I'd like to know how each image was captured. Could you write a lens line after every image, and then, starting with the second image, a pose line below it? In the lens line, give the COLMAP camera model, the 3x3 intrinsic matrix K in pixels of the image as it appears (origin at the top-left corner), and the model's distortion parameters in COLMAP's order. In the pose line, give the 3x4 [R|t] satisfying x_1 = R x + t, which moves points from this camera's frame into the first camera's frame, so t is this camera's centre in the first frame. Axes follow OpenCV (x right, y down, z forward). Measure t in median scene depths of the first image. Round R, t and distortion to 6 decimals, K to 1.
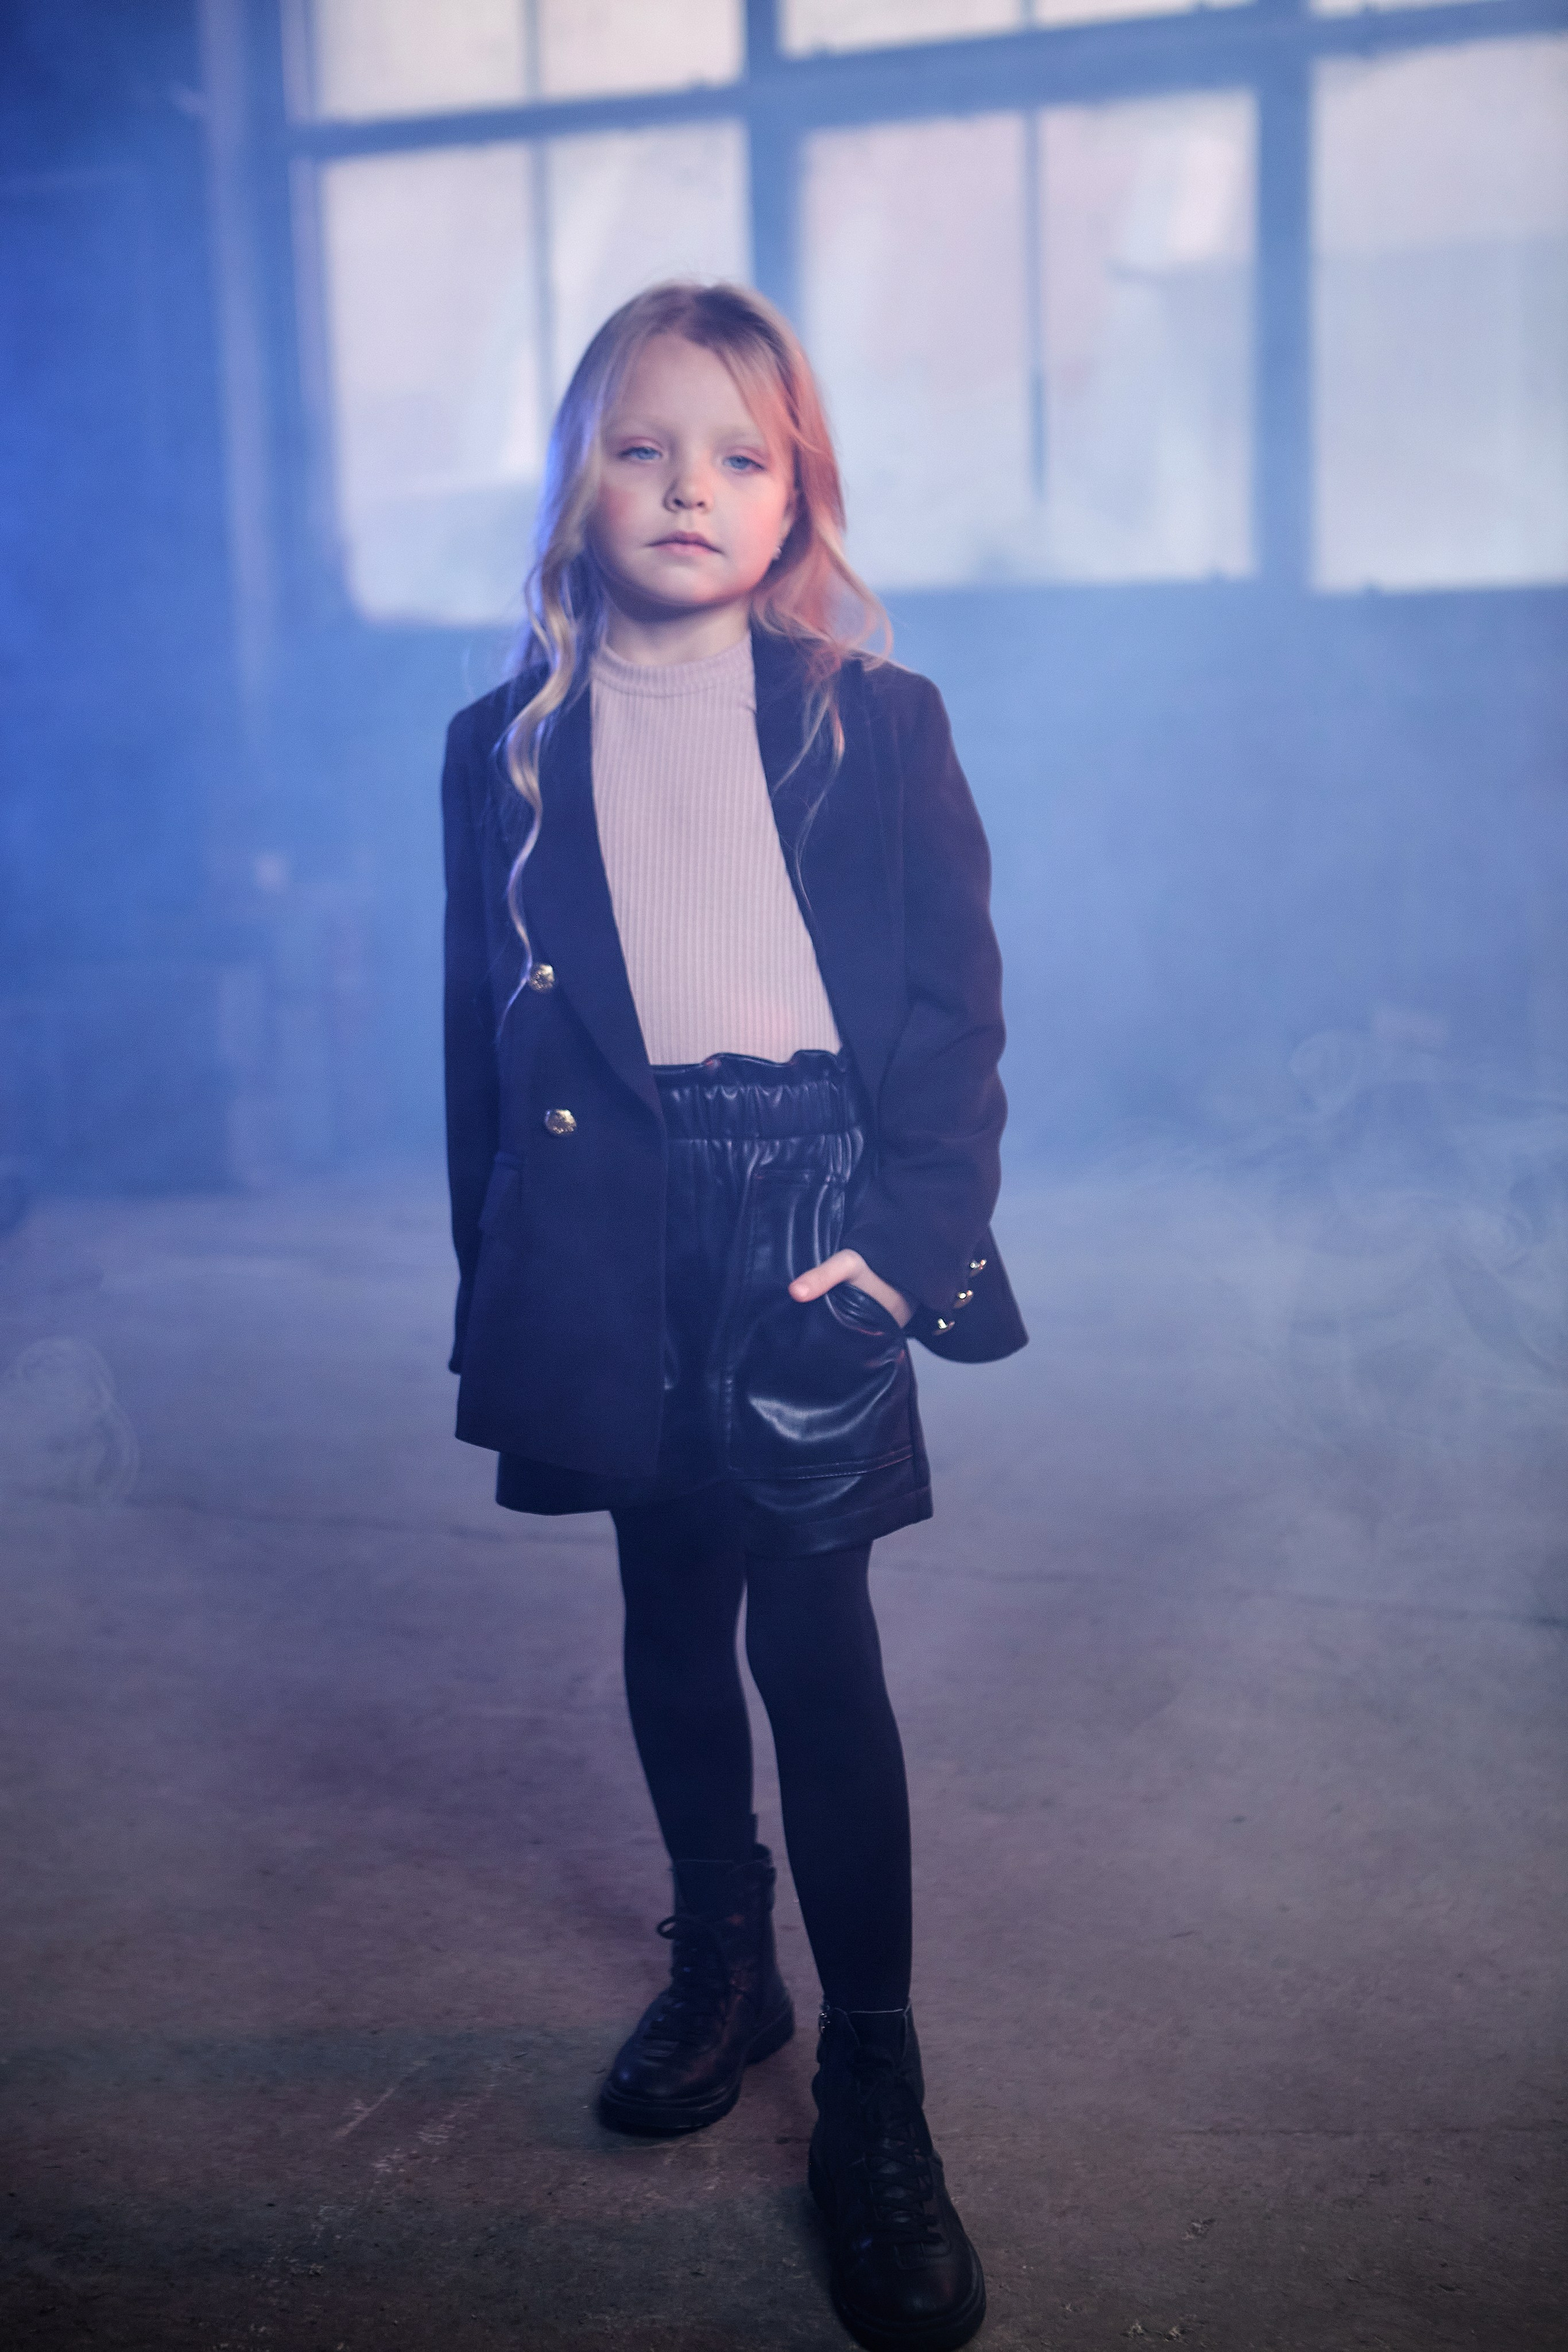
lens RADIAL K [[2999.8, 0, 775.0], [0, 2999.8, 1175.4], [0, 0, 1]] dist [0.000910, 0.000000]
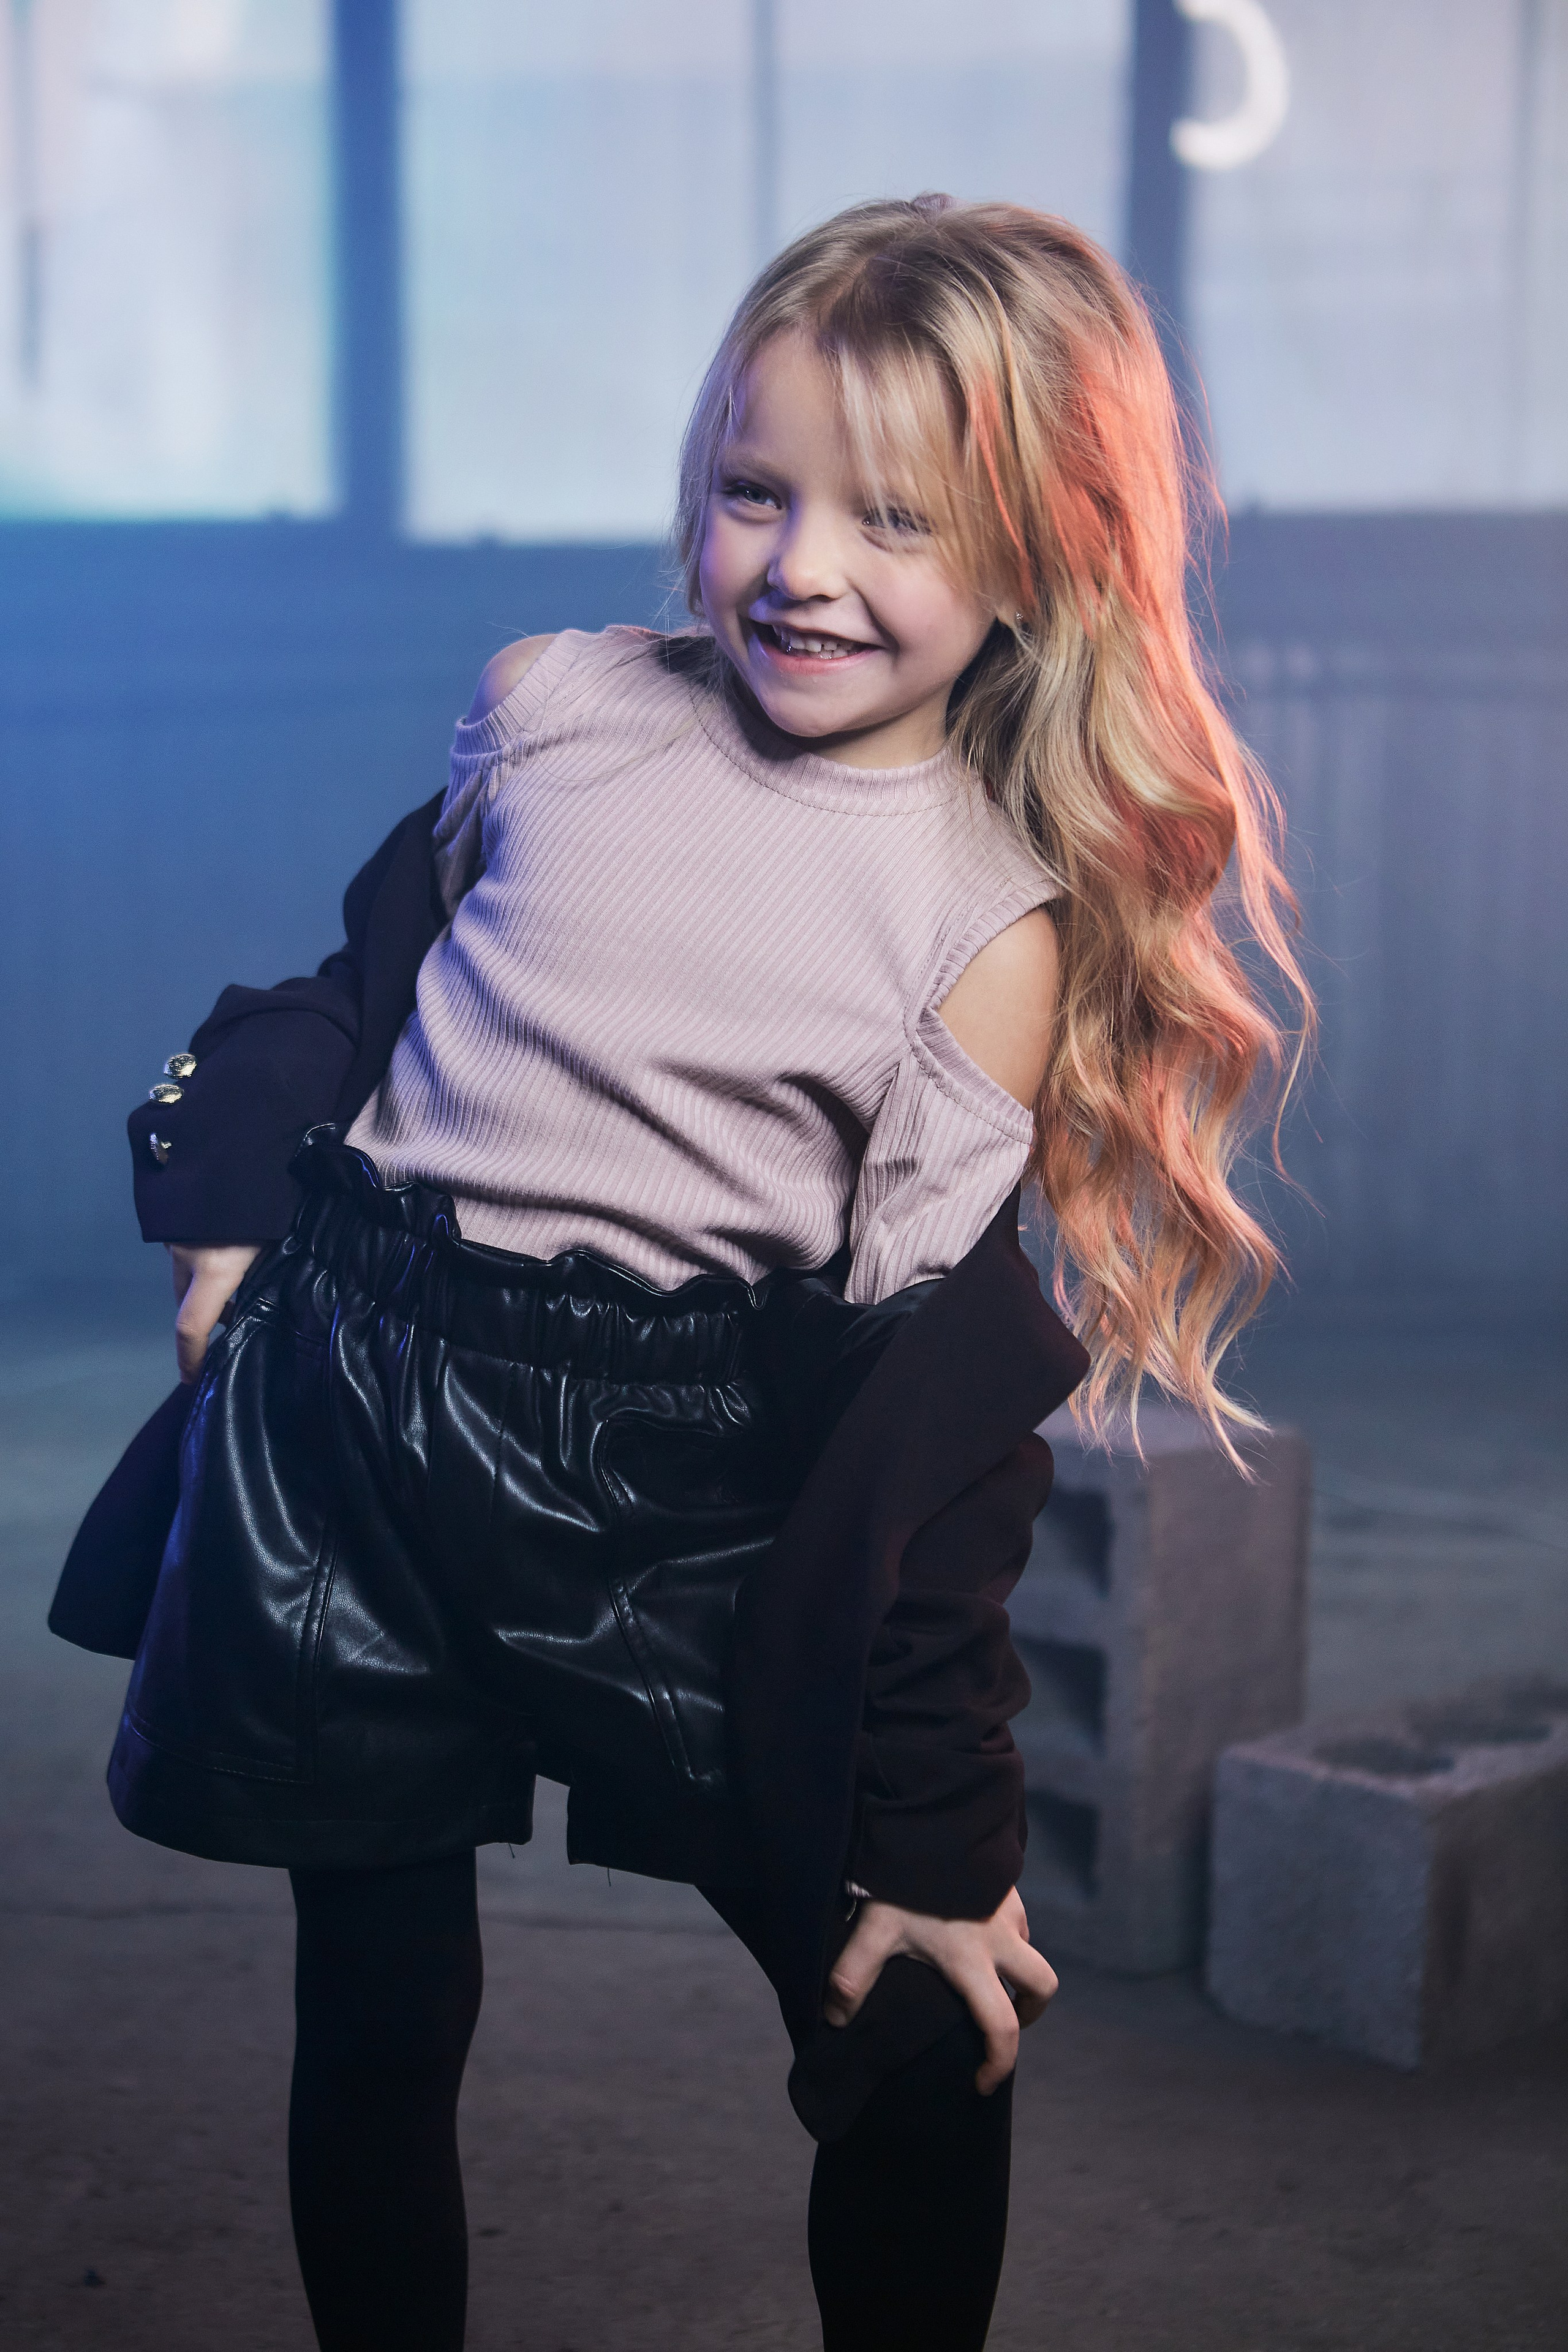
lens RADIAL K [[4184.0, 0, 777.5], [0, 4184.0, 1166.2], [0, 0, 1]] dist [0.024517, 0.000000]
pose [[0.960191, -0.006221, 0.279274, -0.079275], [0.017037, 0.999195, -0.036320, -0.007126], [-0.278823, 0.039633, 0.959524, -0.005469]]
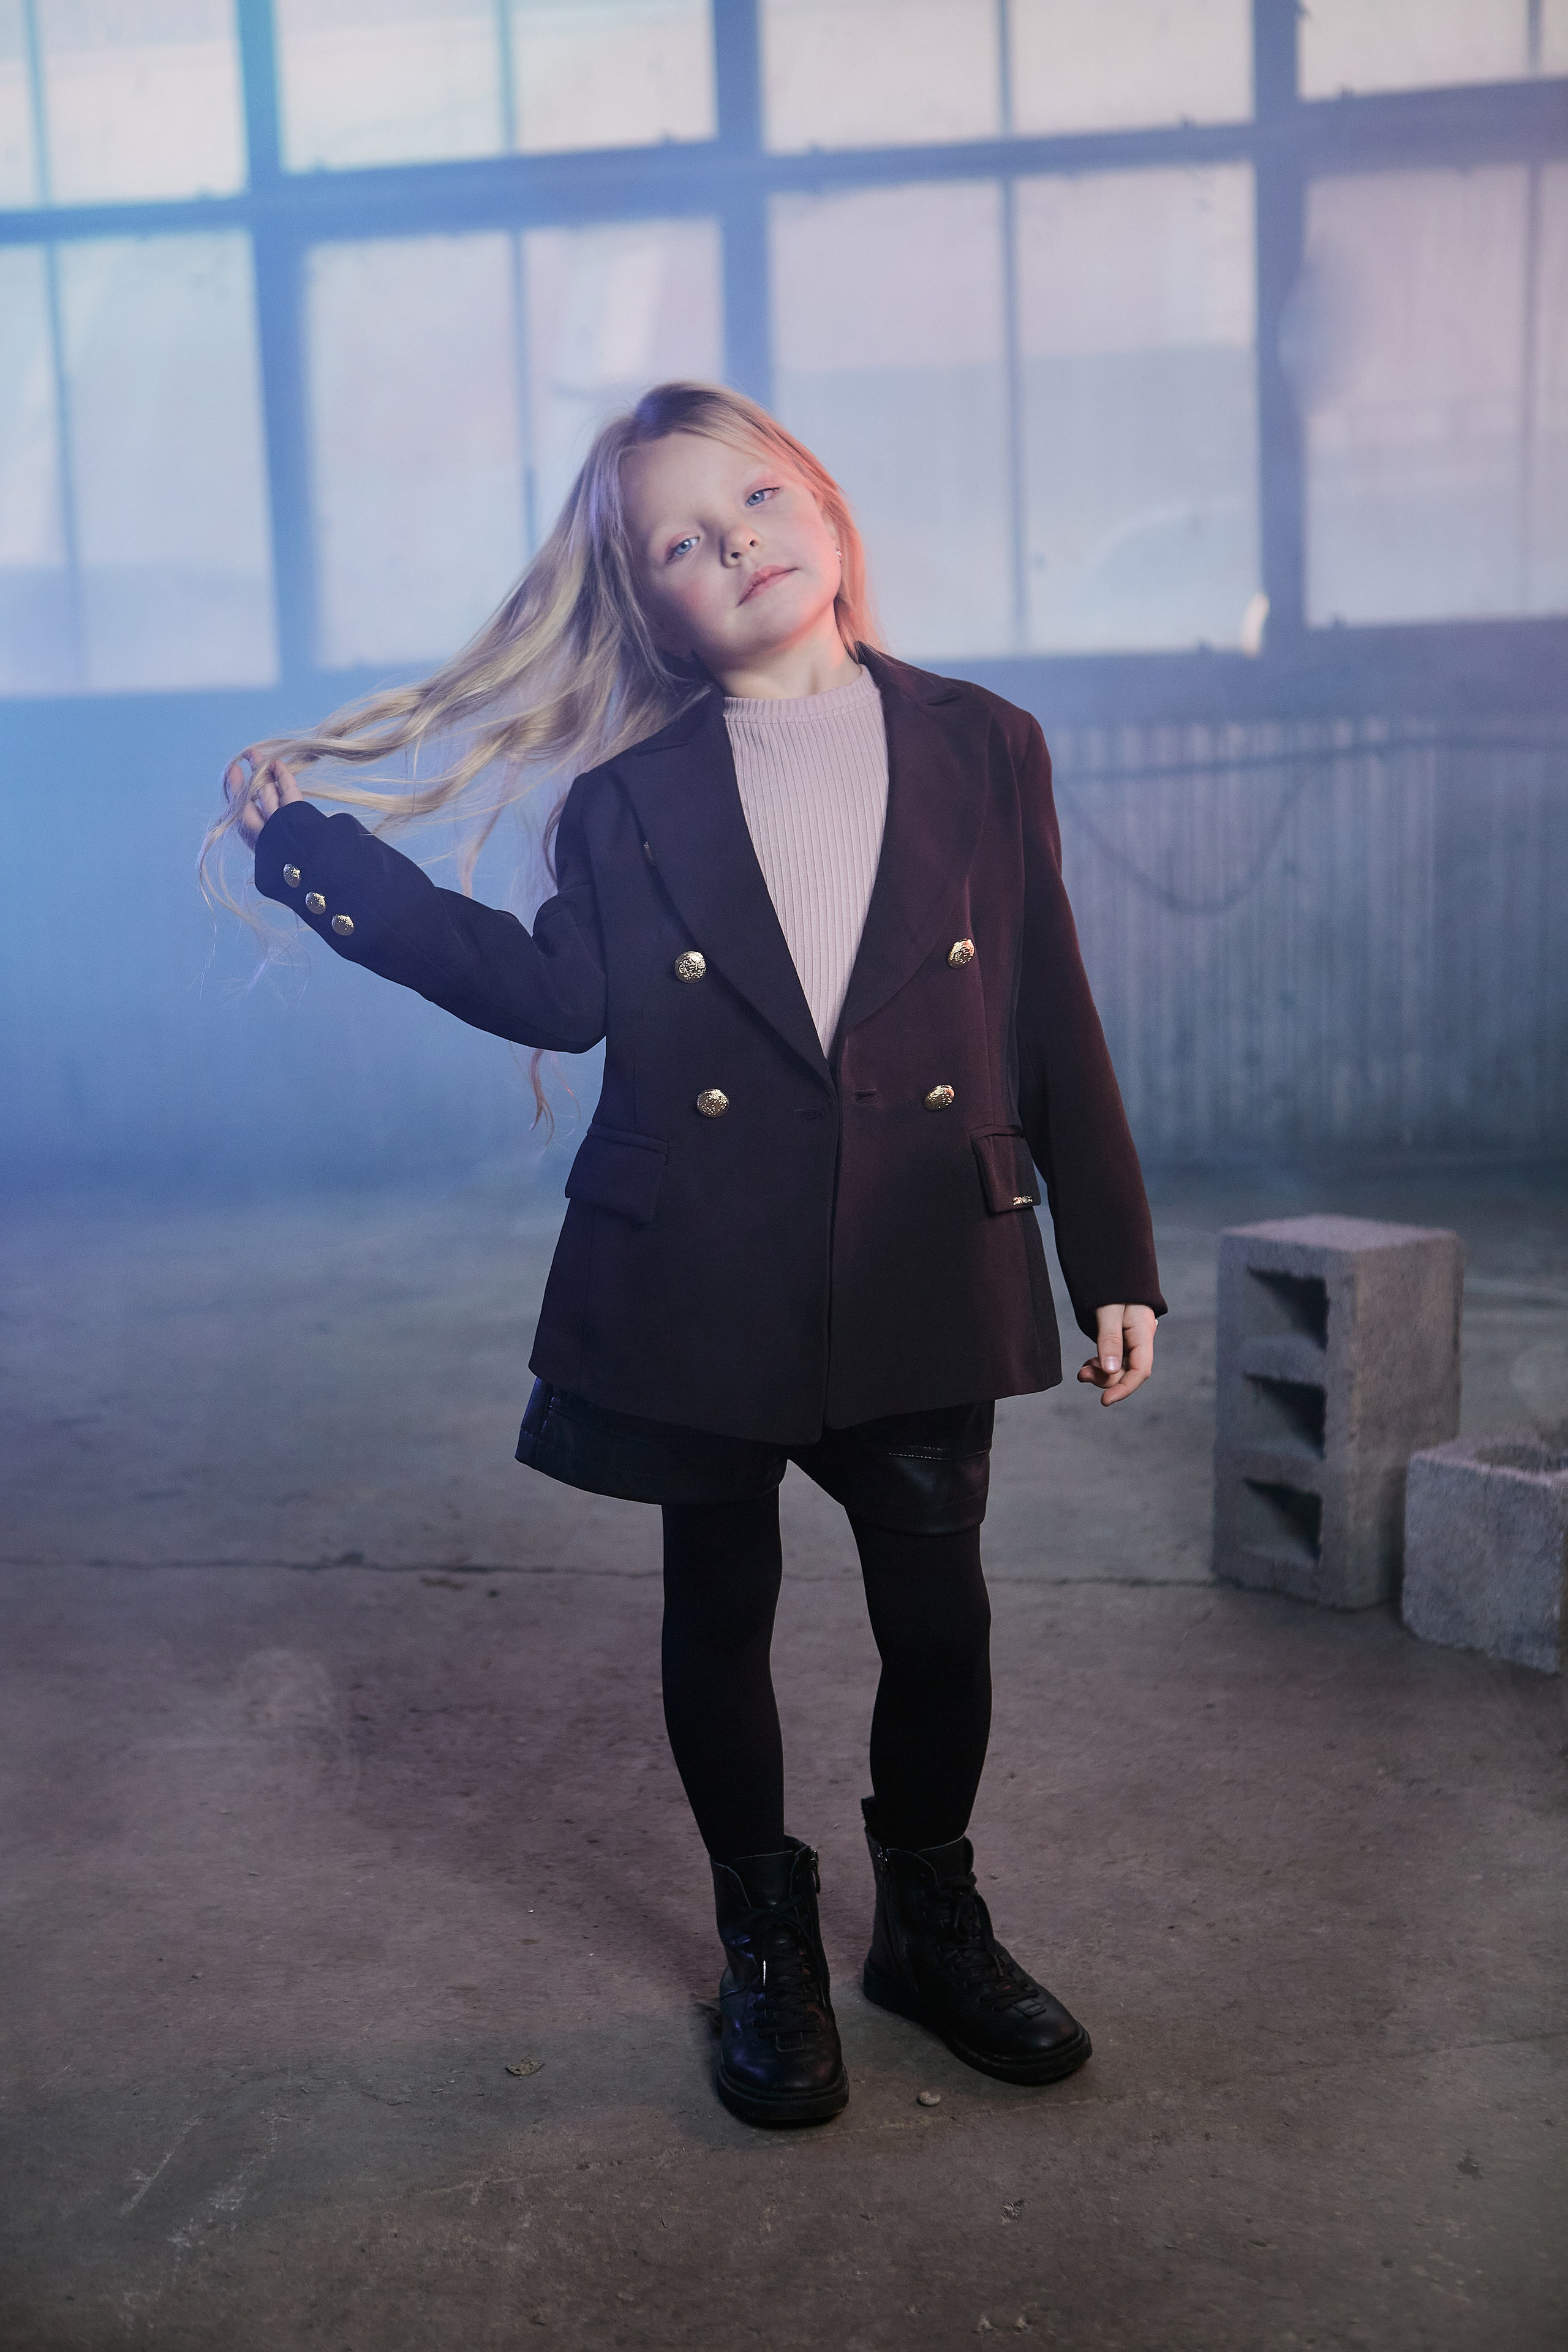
lens RADIAL K [[2652.3, 0, 779.3], [0, 2652.3, 1171.7], [0, 0, 1]] dist [-0.022326, 0.000000]
pose [[0.978102, -0.033932, 0.205343, -0.103690], [0.036506, 0.999295, -0.008762, 0.004598], [-0.204901, 0.016067, 0.978651, 0.131338]]
